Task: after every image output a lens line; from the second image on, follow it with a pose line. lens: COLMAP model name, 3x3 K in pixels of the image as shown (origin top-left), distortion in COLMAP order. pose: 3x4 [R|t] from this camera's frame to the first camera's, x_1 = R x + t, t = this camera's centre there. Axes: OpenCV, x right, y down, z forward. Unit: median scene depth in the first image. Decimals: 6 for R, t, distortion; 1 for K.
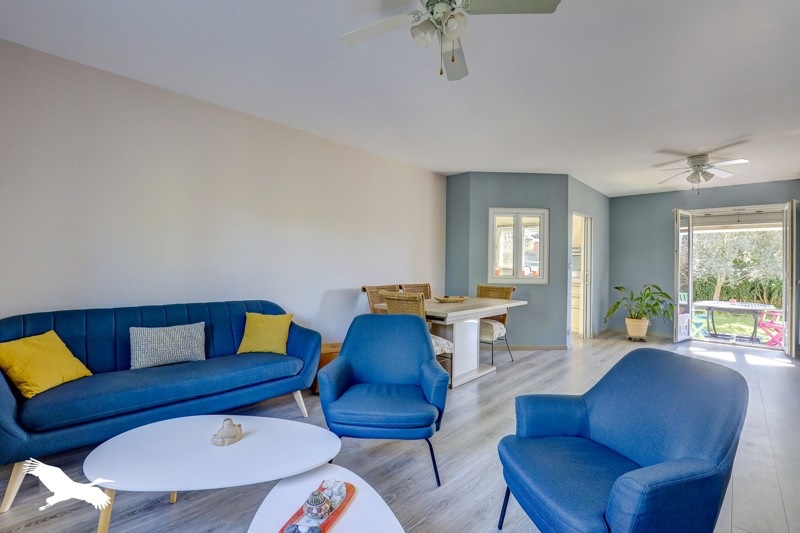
lens RADIAL K [[378.7, 0, 405.0], [0, 378.7, 268.8], [0, 0, 1]] dist [-0.005819, -0.000732]
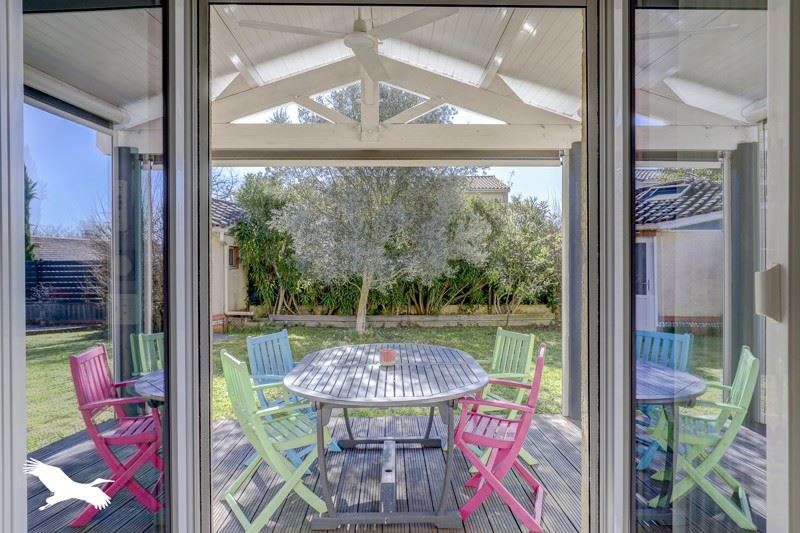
lens RADIAL K [[530.4, 0, 400.2], [0, 530.4, 266.1], [0, 0, 1]] dist [-0.000002, 0.000000]
pose [[0.730369, -0.018242, 0.682809, 0.388846], [0.012198, 0.999832, 0.013664, -0.000565], [-0.682944, -0.001651, 0.730469, 0.454014]]
